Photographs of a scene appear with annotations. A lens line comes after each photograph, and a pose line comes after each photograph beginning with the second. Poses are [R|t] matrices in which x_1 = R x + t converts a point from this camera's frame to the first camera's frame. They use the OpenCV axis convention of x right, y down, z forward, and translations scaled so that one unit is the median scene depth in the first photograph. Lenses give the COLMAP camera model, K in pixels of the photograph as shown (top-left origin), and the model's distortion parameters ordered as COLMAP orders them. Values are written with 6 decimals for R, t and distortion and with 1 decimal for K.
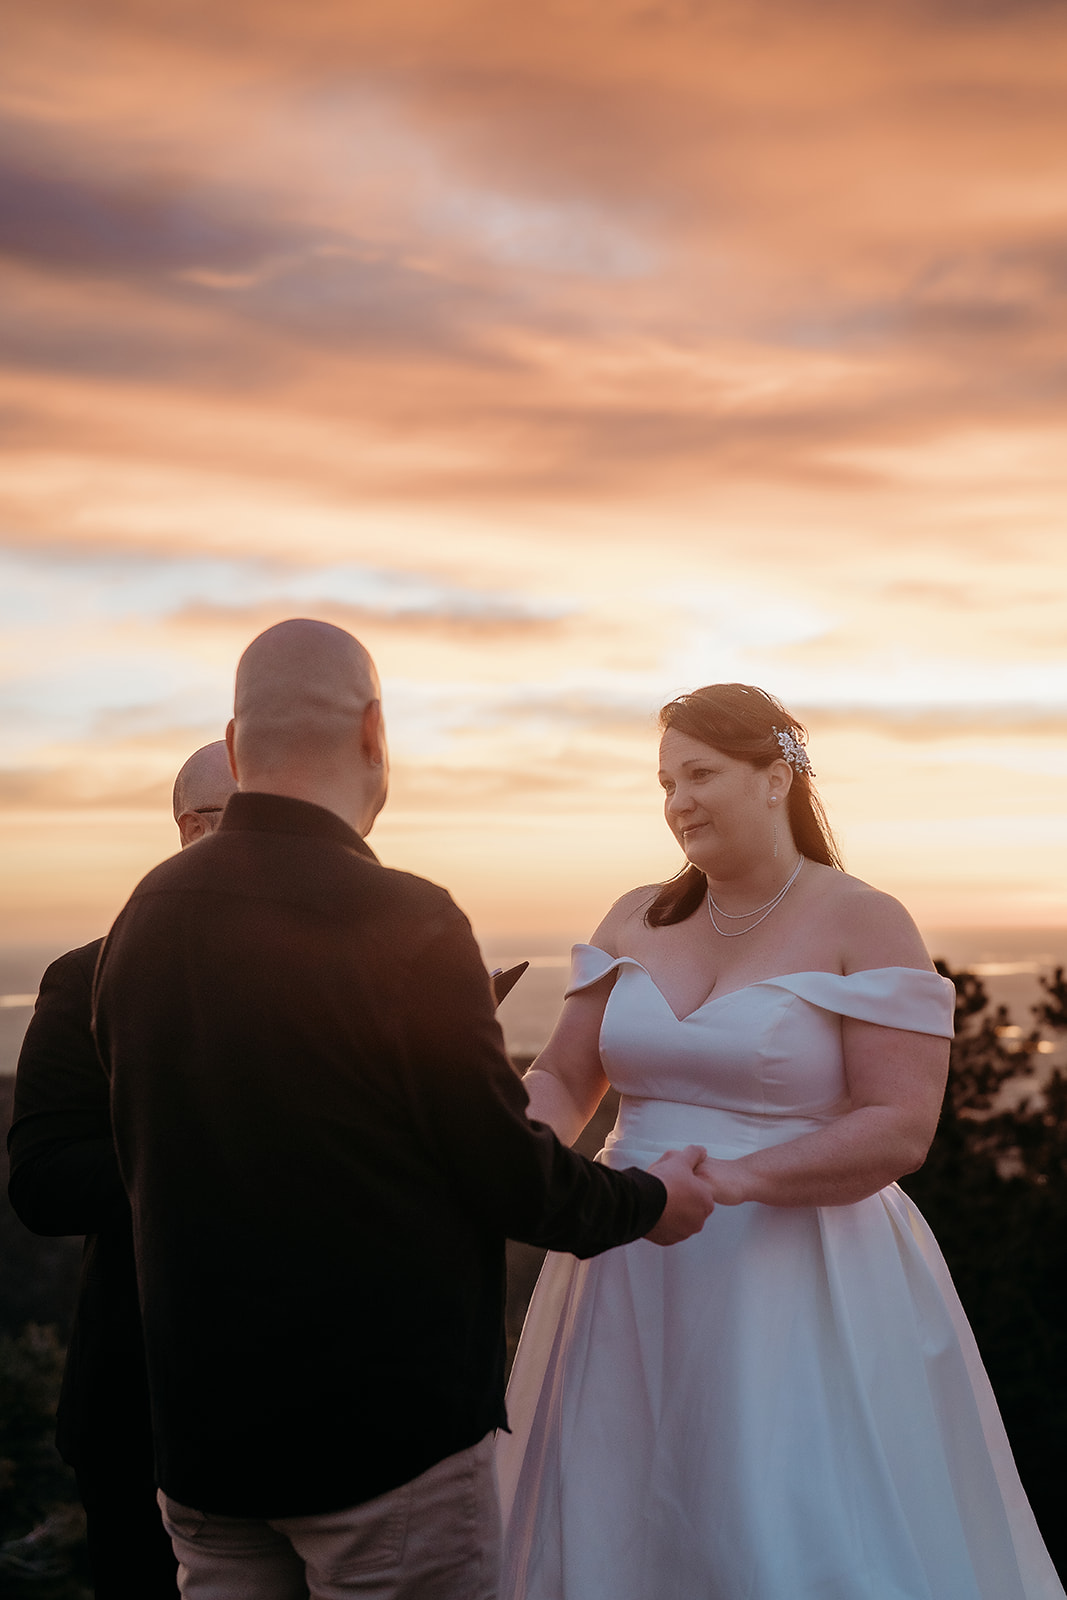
lens RADIAL K [[2242.5, 0, 552.9], [0, 2242.5, 791.9], [0, 0, 1]] dist [0.073537, 0.000000]
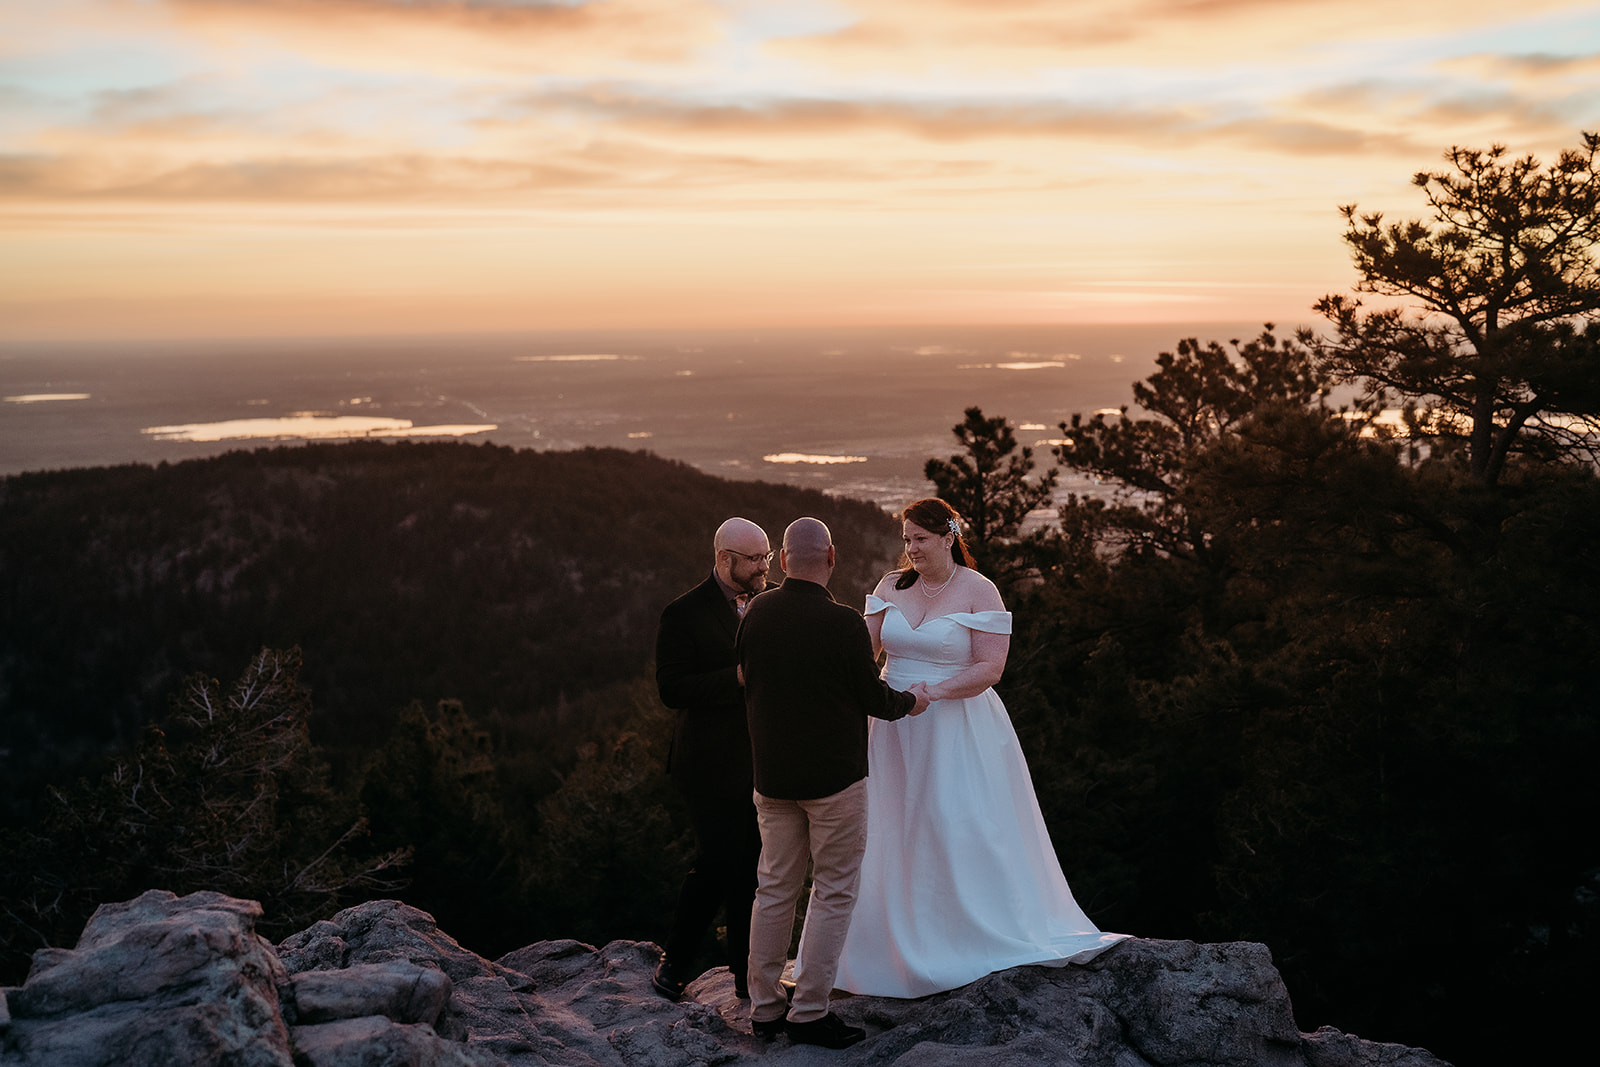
lens RADIAL K [[2242.5, 0, 801.2], [0, 2242.5, 525.8], [0, 0, 1]] dist [0.073537, 0.000000]
pose [[0.995384, -0.009021, 0.095550, -0.031655], [-0.005334, 0.988834, 0.148924, -0.040222], [-0.095827, -0.148746, 0.984221, -0.154765]]
